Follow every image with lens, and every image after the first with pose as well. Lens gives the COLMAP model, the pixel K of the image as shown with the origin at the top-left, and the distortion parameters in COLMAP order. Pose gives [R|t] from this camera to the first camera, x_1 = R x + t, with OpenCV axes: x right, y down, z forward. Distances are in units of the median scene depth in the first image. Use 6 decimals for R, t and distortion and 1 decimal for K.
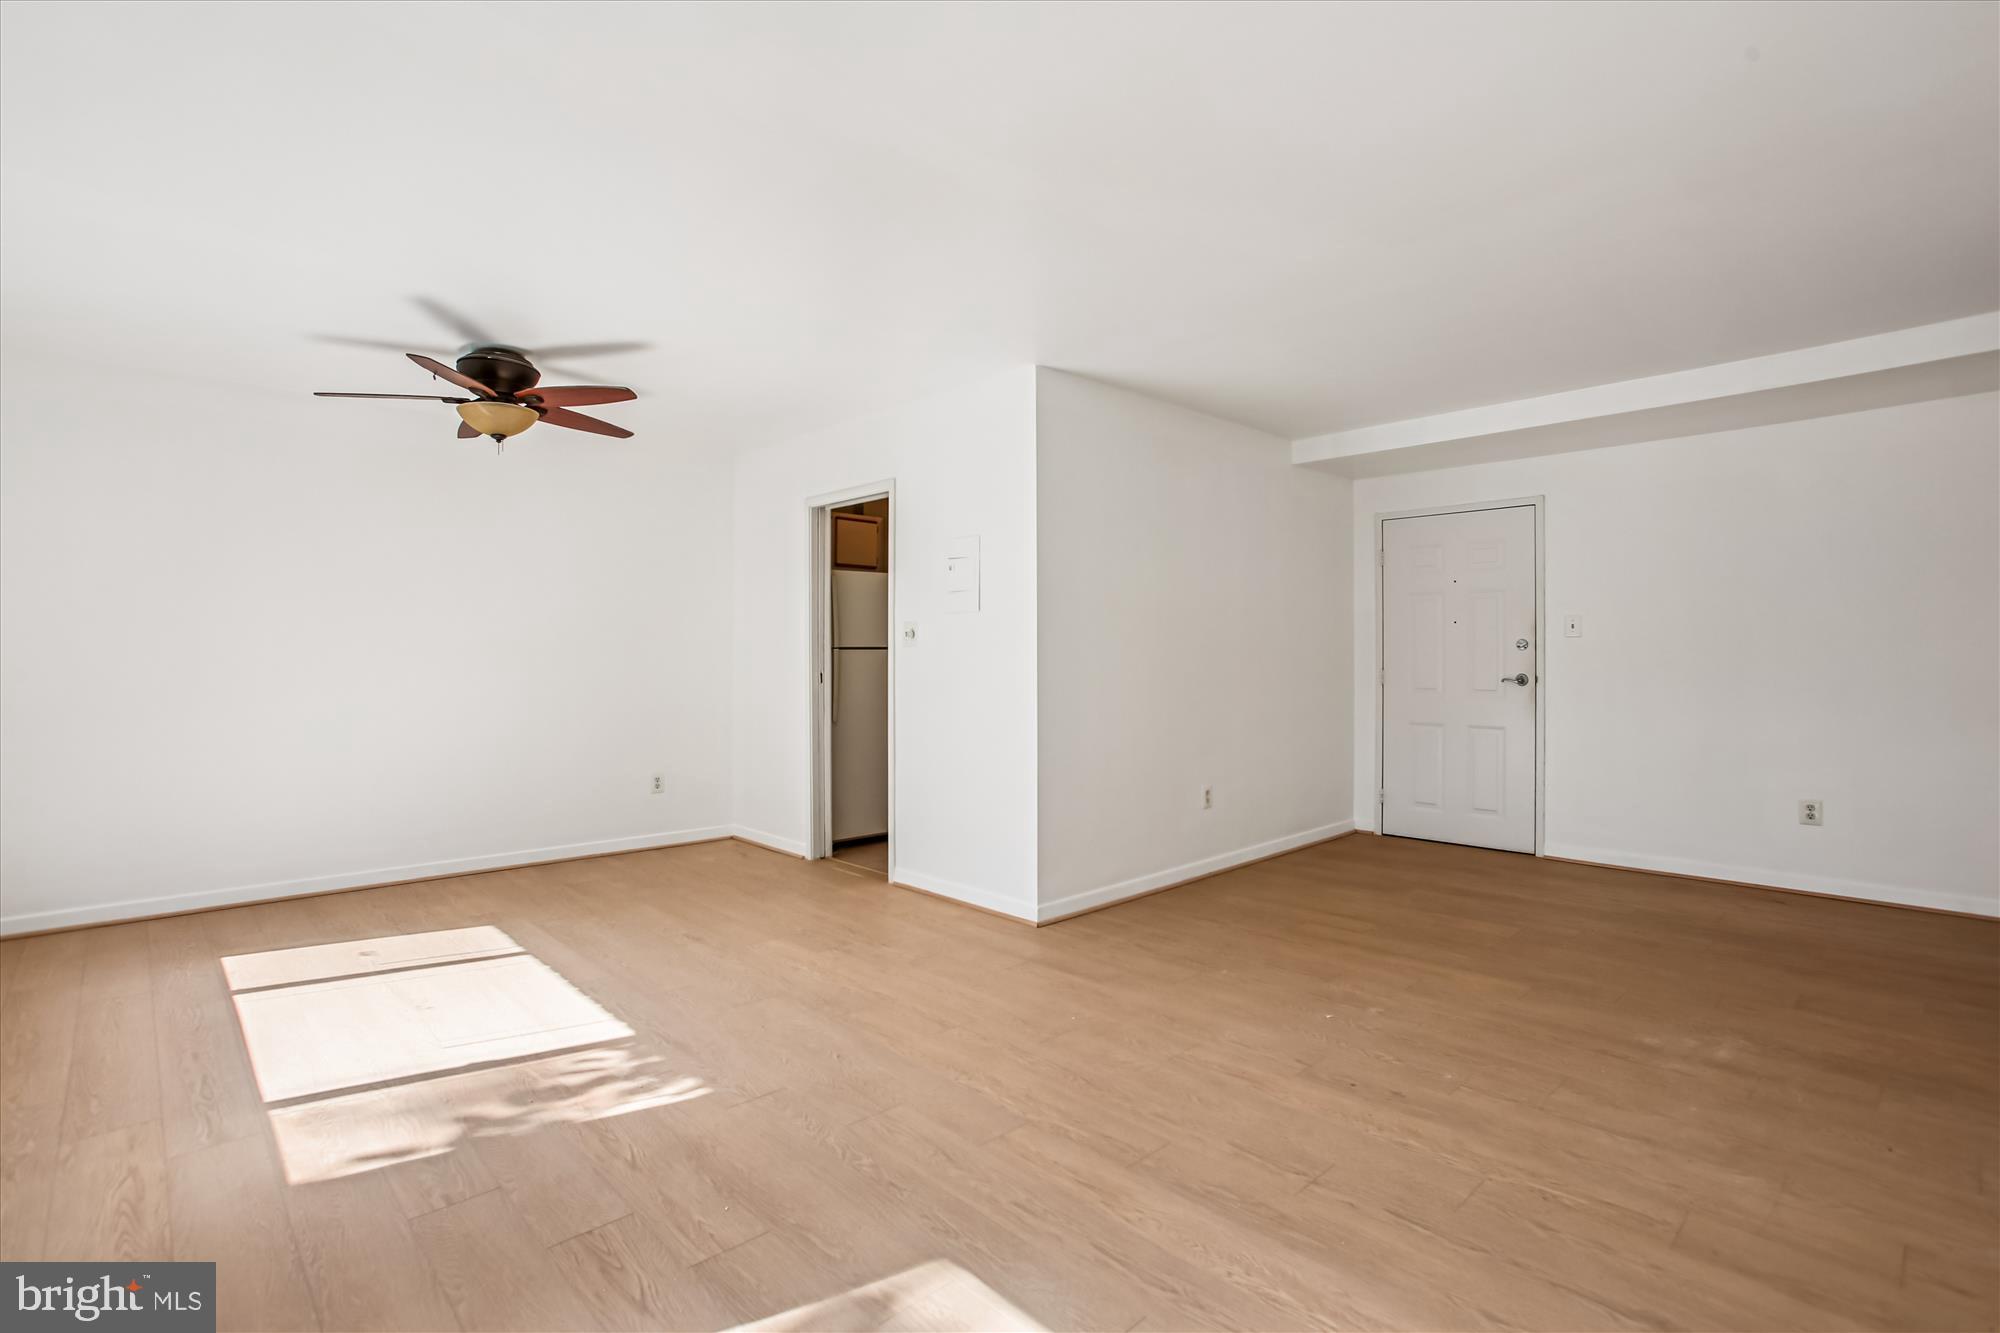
lens RADIAL K [[951.7, 0, 1004.8], [0, 951.7, 643.5], [0, 0, 1]] dist [-0.072413, 0.052264]
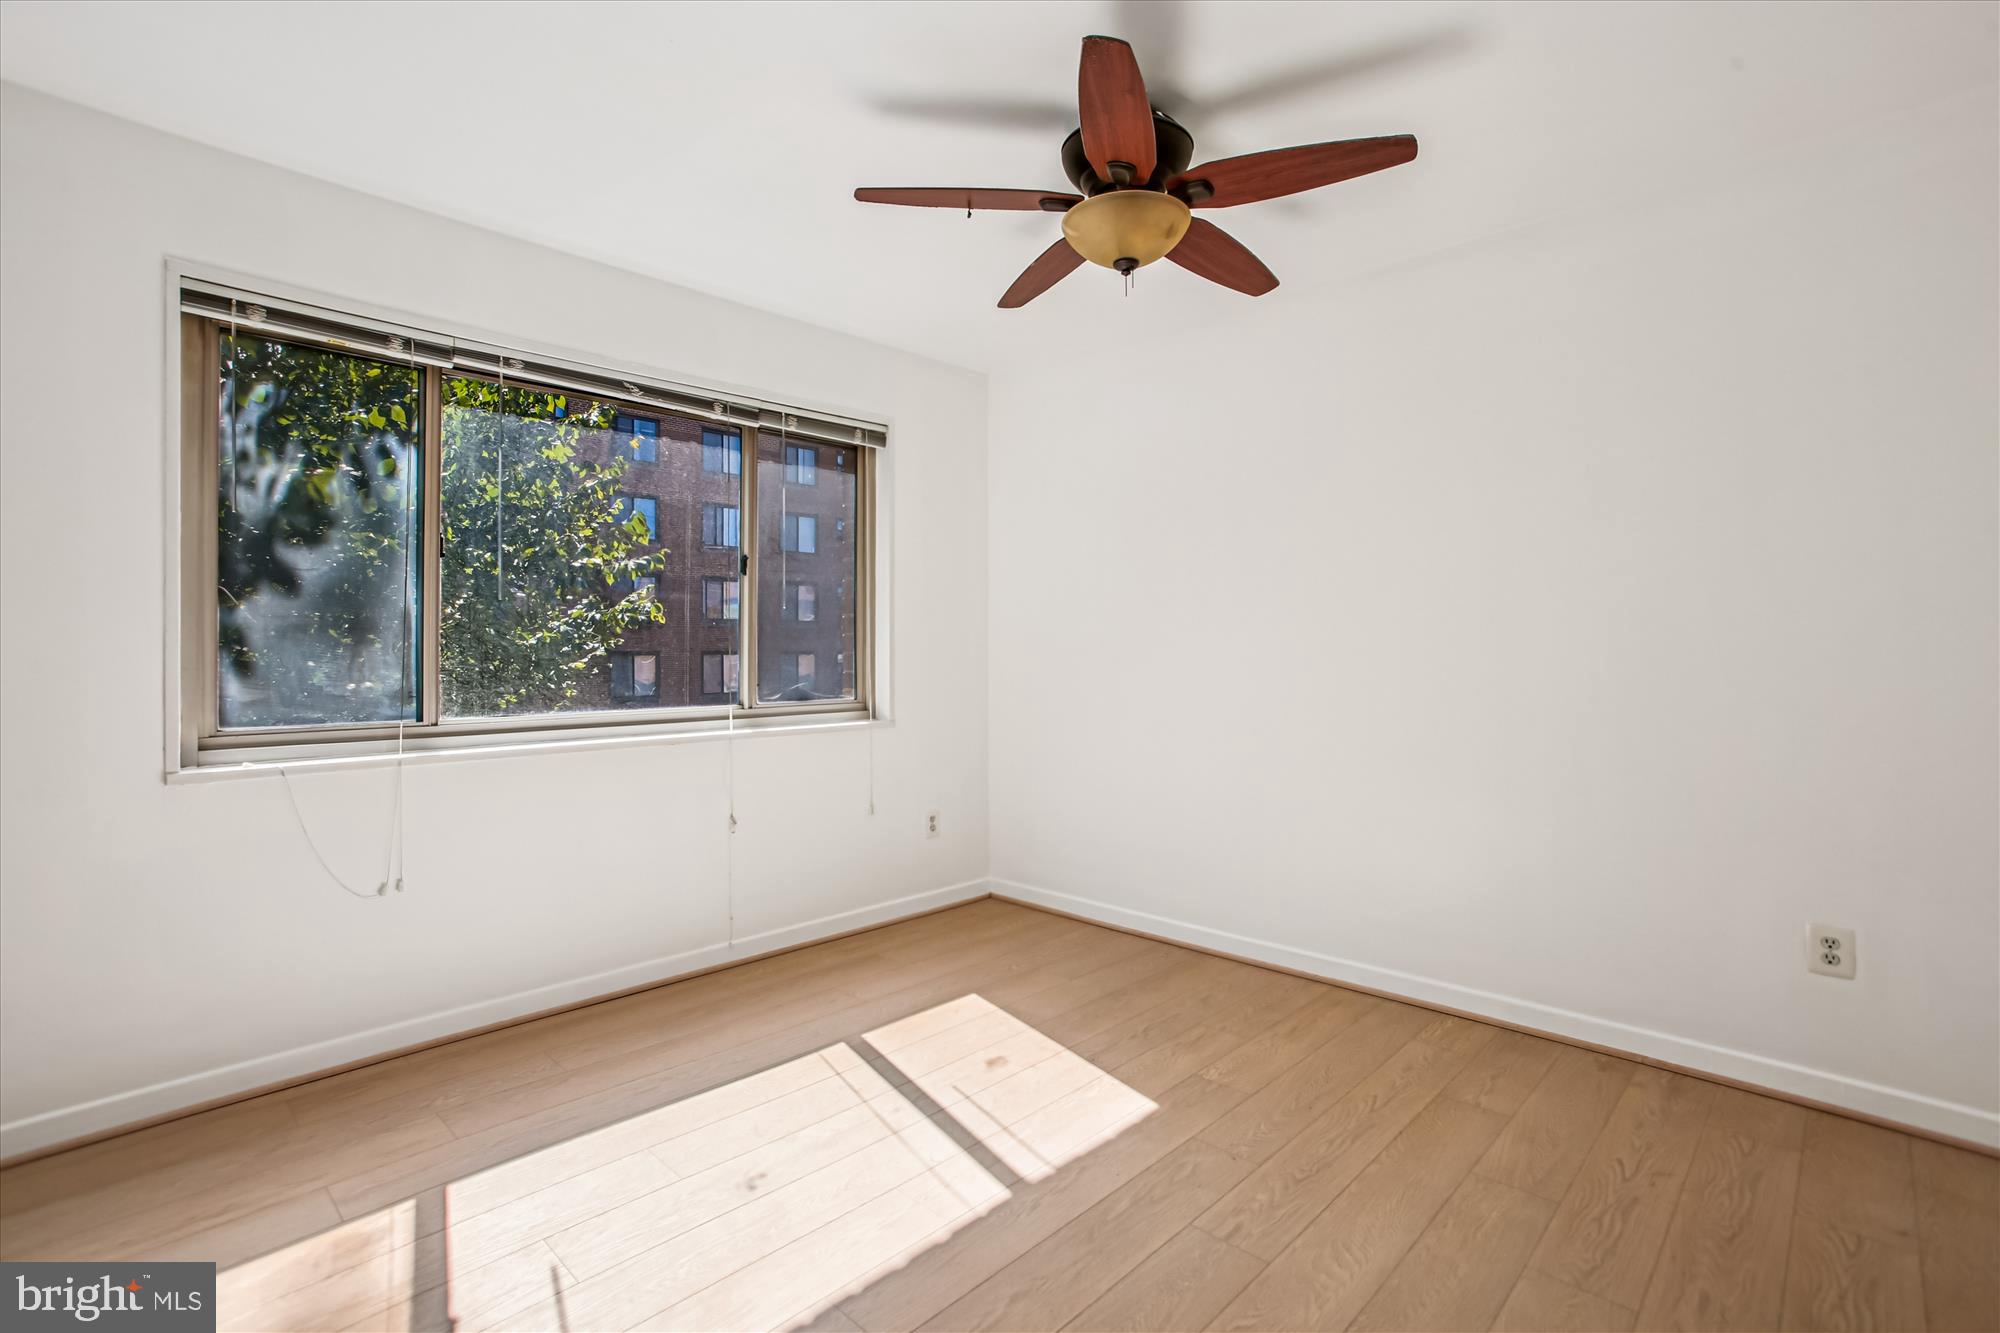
lens RADIAL K [[935.2, 0, 1000.0], [0, 935.2, 645.1], [0, 0, 1]] dist [-0.050903, 0.026881]
pose [[0.042977, -0.003766, -0.999069, 0.026173], [0.015394, 0.999877, -0.003107, 0.013352], [0.998957, -0.015246, 0.043029, 0.910392]]
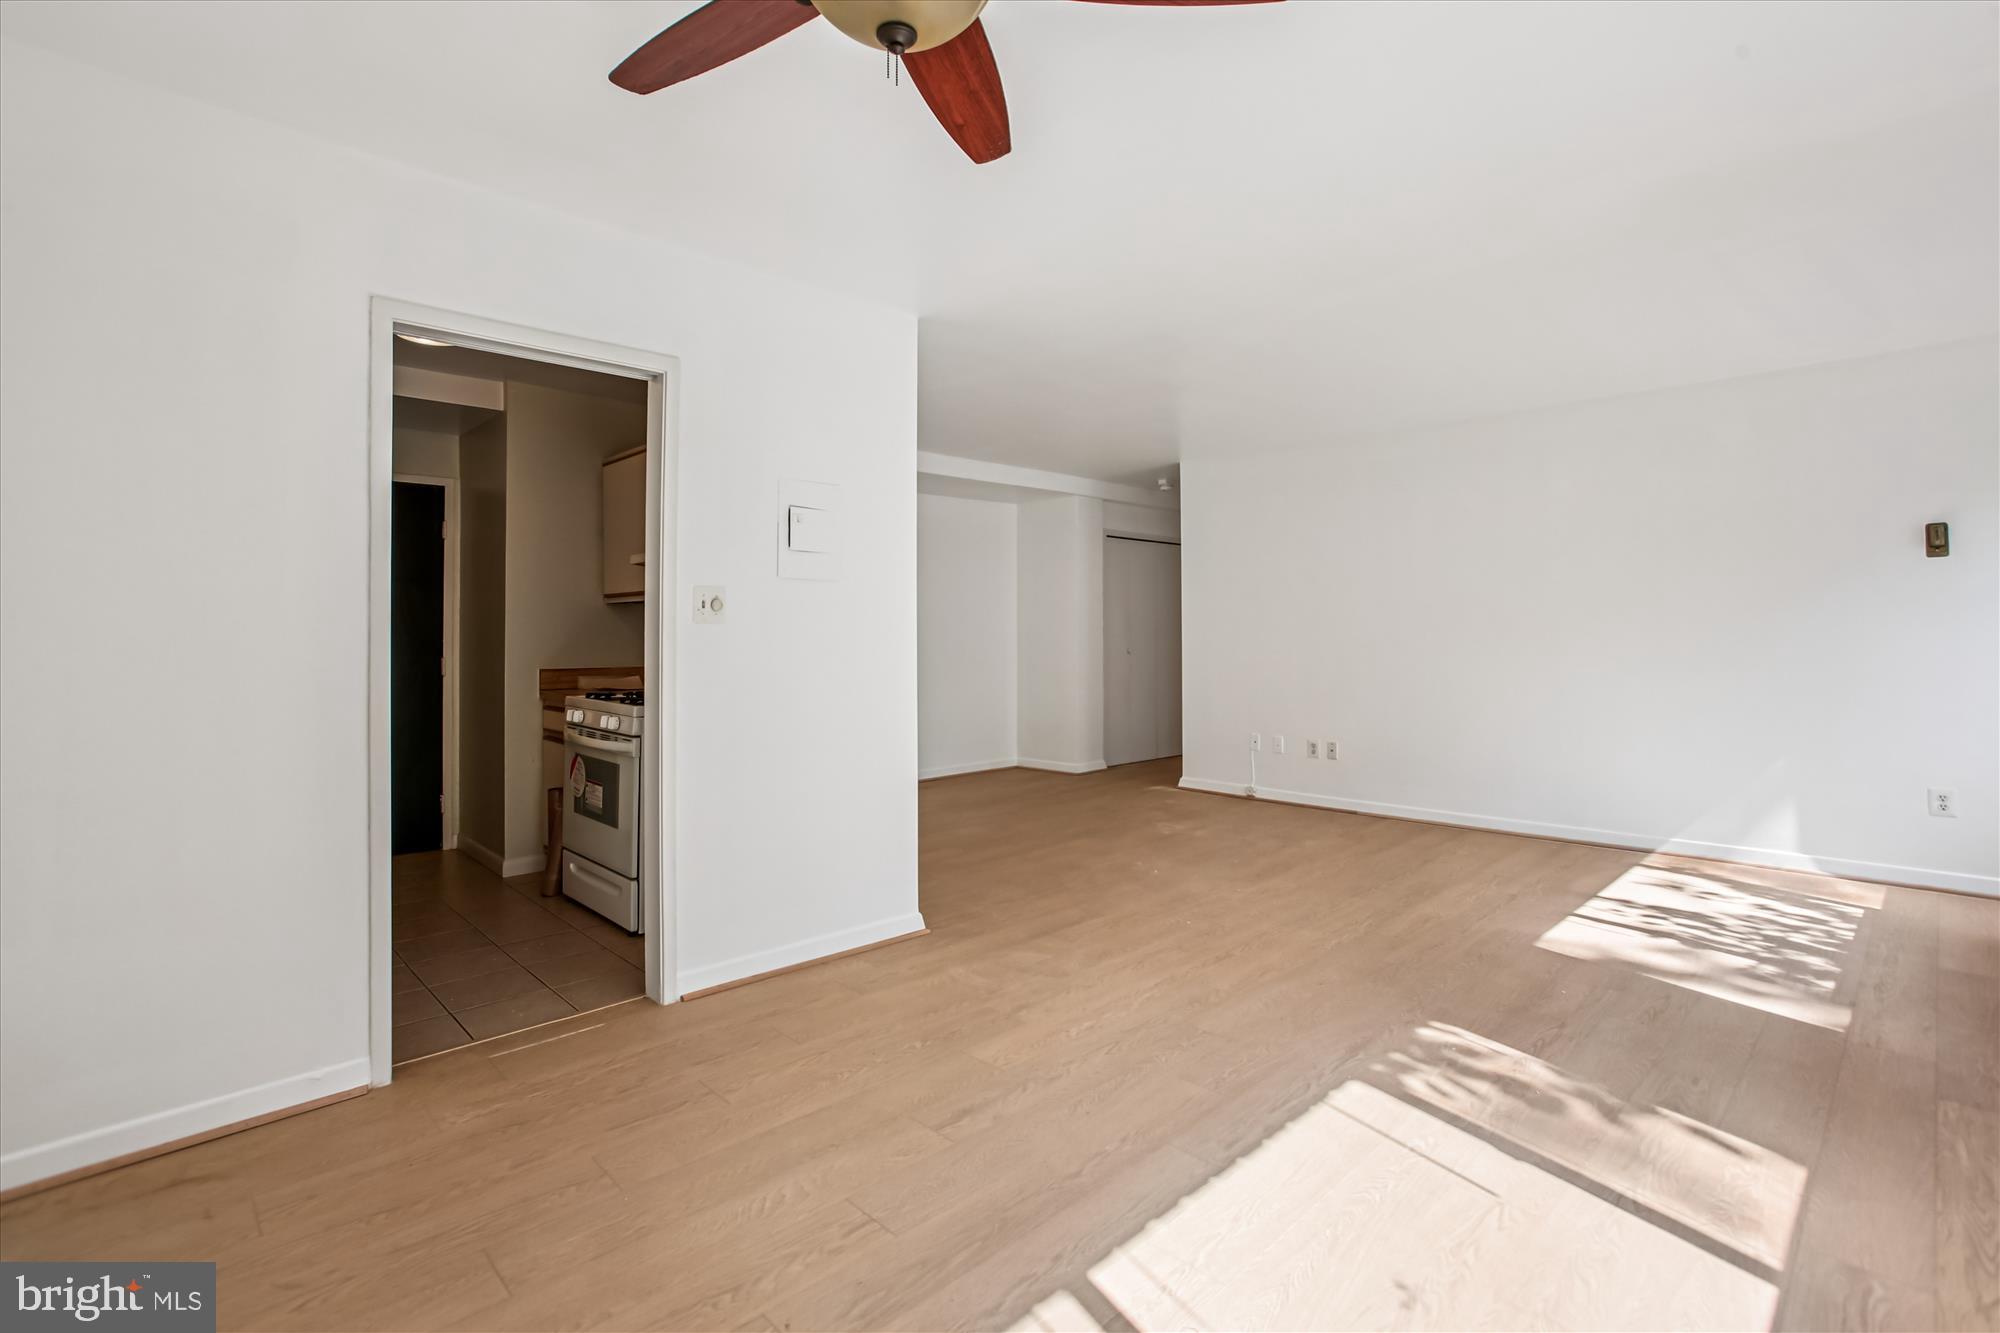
lens RADIAL K [[925.4, 0, 1023.9], [0, 925.4, 622.5], [0, 0, 1]] dist [-0.068836, 0.038213]
pose [[-0.019184, 0.016055, 0.999687, -0.898971], [-0.006568, 0.999847, -0.016184, 0.015154], [-0.999794, -0.006876, -0.019076, 0.972092]]
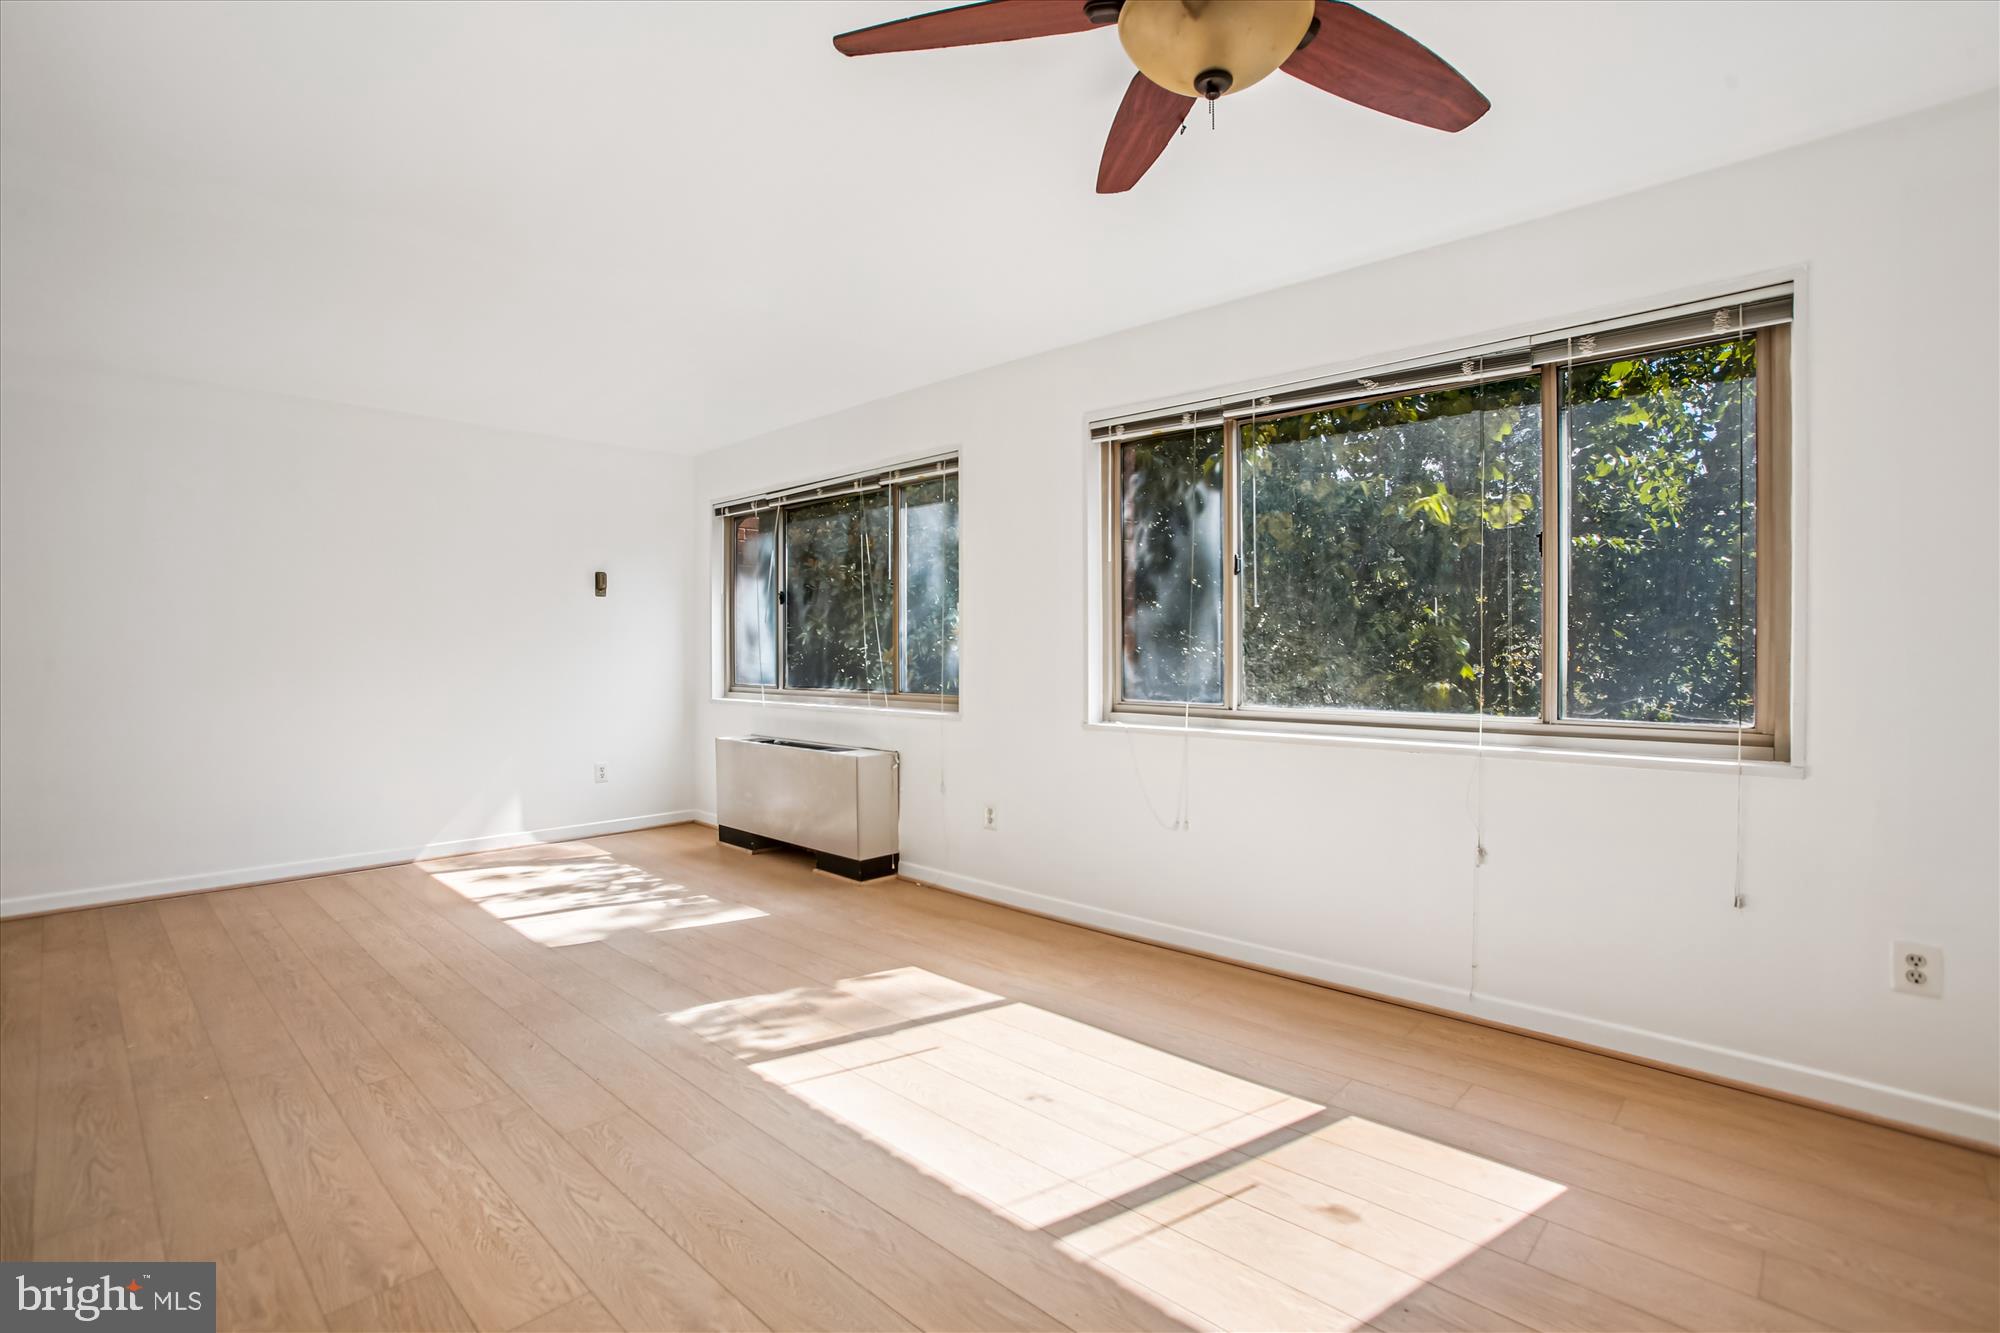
lens RADIAL K [[925.7, 0, 989.8], [0, 925.7, 665.6], [0, 0, 1]] dist [-0.083479, 0.034455]
pose [[-0.998871, -0.002216, -0.047462, -0.433211], [-0.002288, 0.999996, 0.001467, 0.023409], [0.047459, 0.001574, -0.998872, 1.387293]]
